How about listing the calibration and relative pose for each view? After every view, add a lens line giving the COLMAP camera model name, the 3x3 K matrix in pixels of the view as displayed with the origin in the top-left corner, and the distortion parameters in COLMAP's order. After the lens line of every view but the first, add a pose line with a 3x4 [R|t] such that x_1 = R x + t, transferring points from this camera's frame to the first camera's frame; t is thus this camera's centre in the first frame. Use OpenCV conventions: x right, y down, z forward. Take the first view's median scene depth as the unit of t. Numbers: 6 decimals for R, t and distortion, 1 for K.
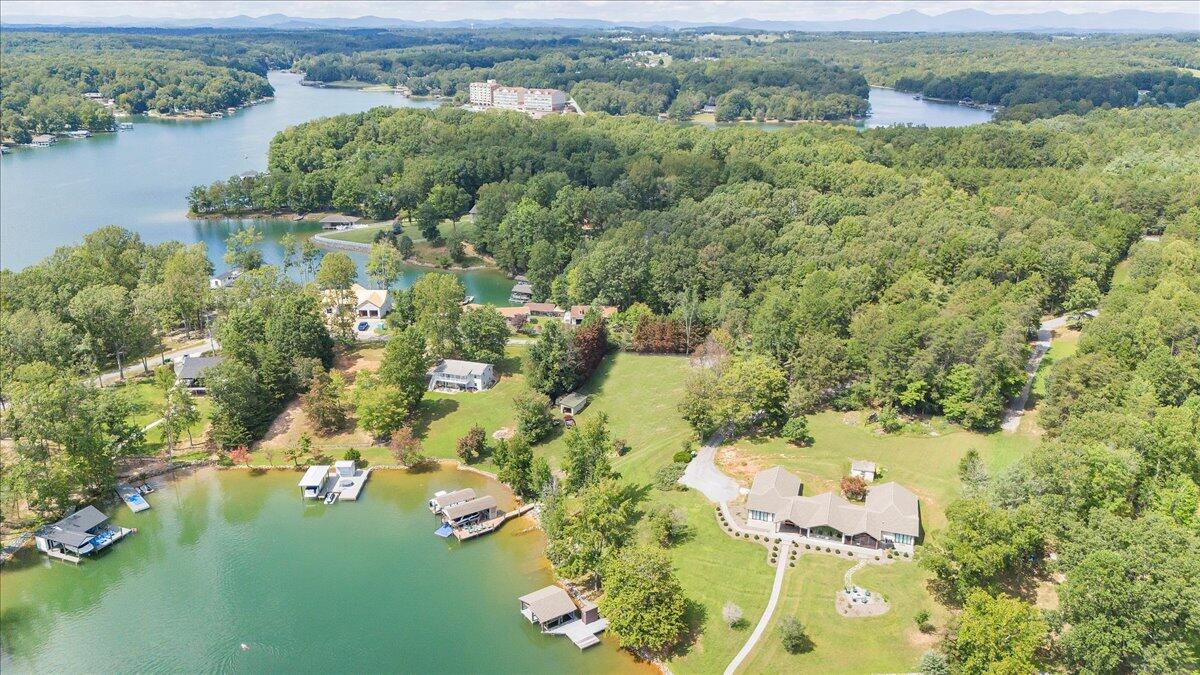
lens RADIAL K [[888.7, 0, 597.0], [0, 888.7, 338.8], [0, 0, 1]] dist [0.058332, -0.053787]
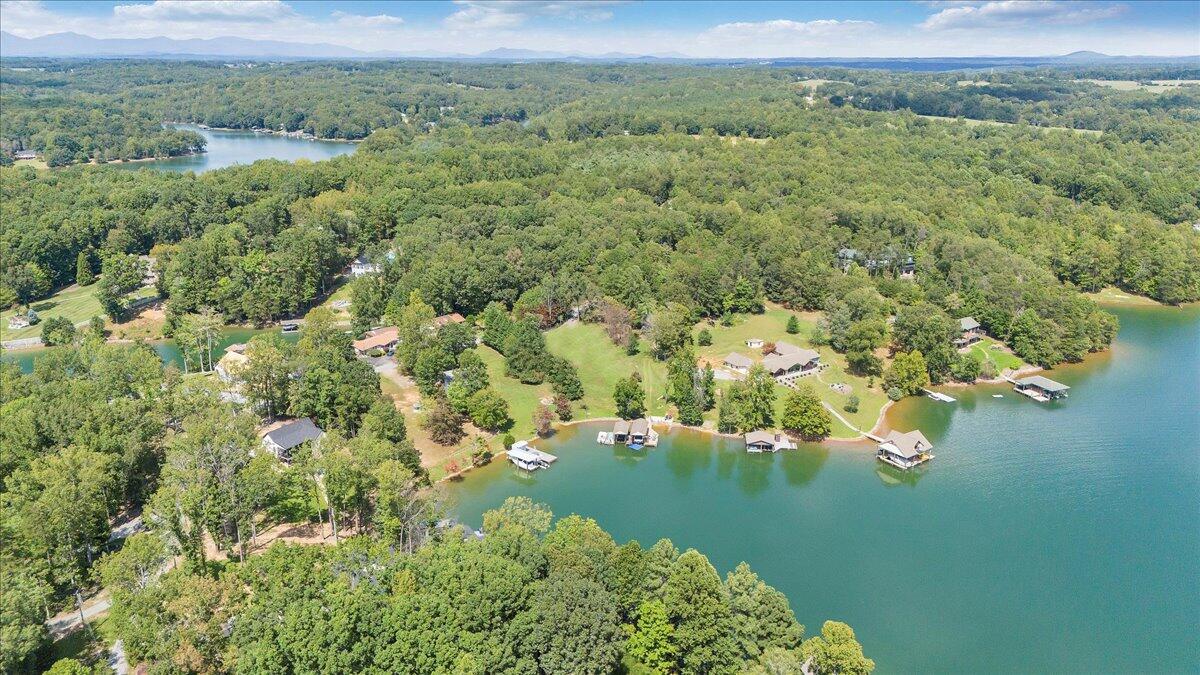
lens RADIAL K [[888.7, 0, 598.9], [0, 888.7, 336.3], [0, 0, 1]] dist [0.058332, -0.053787]
pose [[0.635092, -0.233914, 0.736167, -0.570172], [0.254362, 0.963222, 0.086620, -0.045612], [-0.729354, 0.132241, 0.671234, 0.027101]]
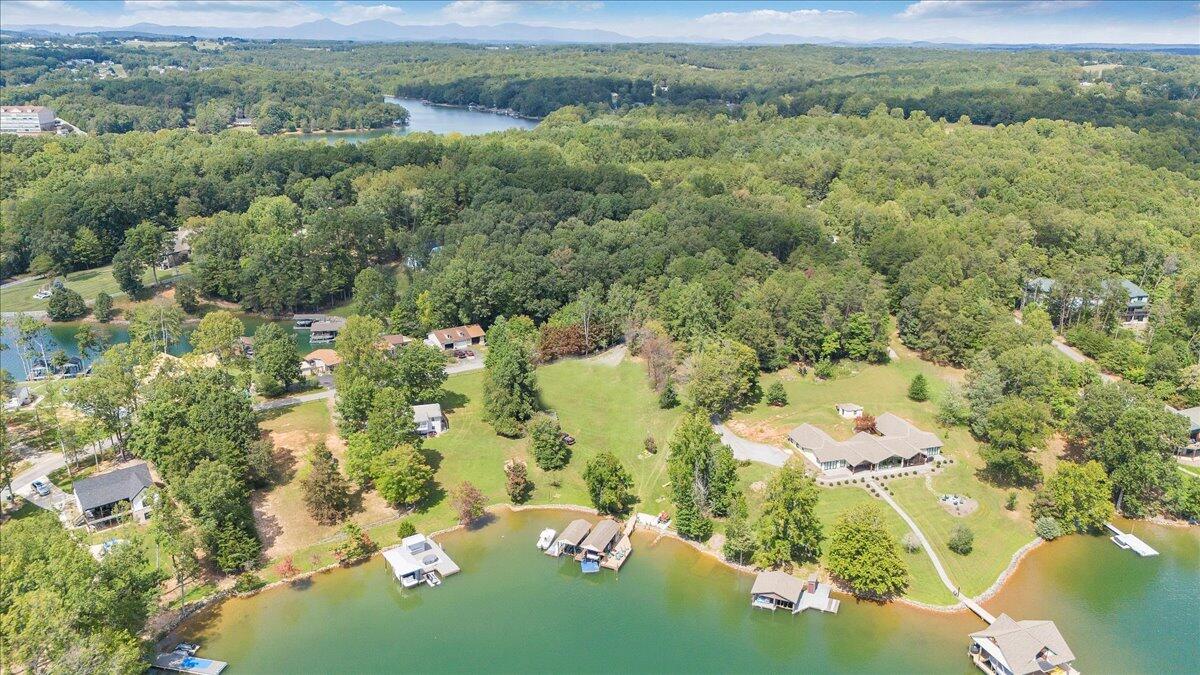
lens RADIAL K [[888.7, 0, 602.8], [0, 888.7, 331.1], [0, 0, 1]] dist [0.058332, -0.053787]
pose [[0.822343, -0.172474, 0.542222, -0.293317], [0.181156, 0.982726, 0.037847, -0.030363], [-0.539384, 0.067103, 0.839382, 0.083108]]
